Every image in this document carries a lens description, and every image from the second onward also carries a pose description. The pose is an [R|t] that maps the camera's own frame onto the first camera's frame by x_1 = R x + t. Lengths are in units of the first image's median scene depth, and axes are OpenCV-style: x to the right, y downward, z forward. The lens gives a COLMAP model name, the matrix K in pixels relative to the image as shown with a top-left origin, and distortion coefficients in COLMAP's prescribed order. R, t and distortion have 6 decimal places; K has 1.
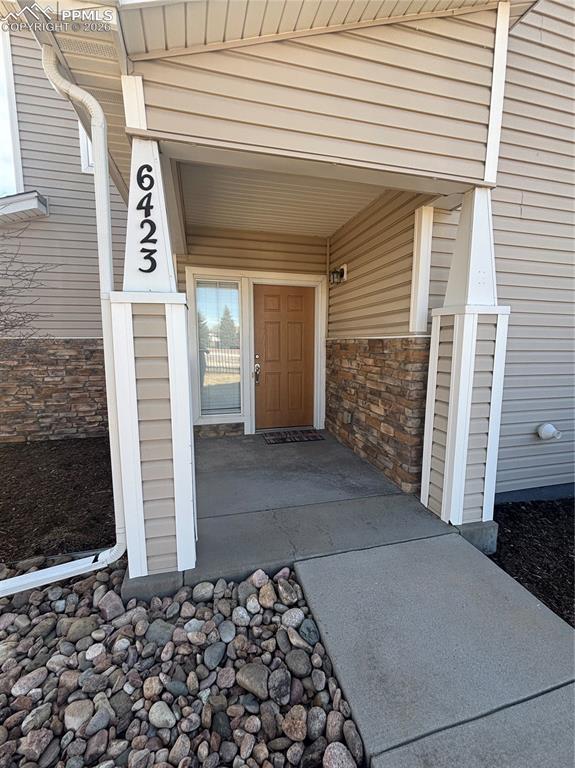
lens RADIAL K [[340.8, 0, 289.9], [0, 340.8, 382.1], [0, 0, 1]] dist [0.002137, 0.000445]
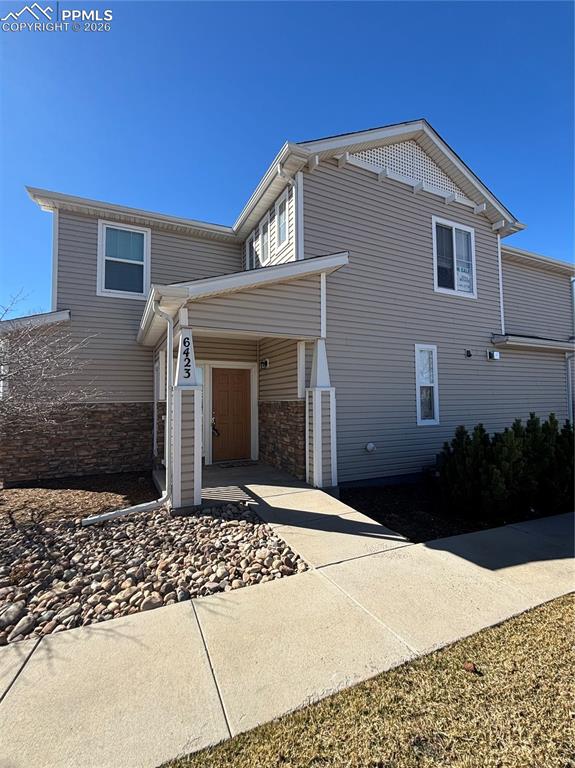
lens RADIAL K [[340.8, 0, 287.2], [0, 340.8, 380.7], [0, 0, 1]] dist [0.002137, 0.000445]
pose [[0.983079, -0.001323, 0.183175, -0.067425], [0.033975, 0.983940, -0.175236, 0.083149], [-0.180002, 0.178494, 0.967336, -0.762401]]
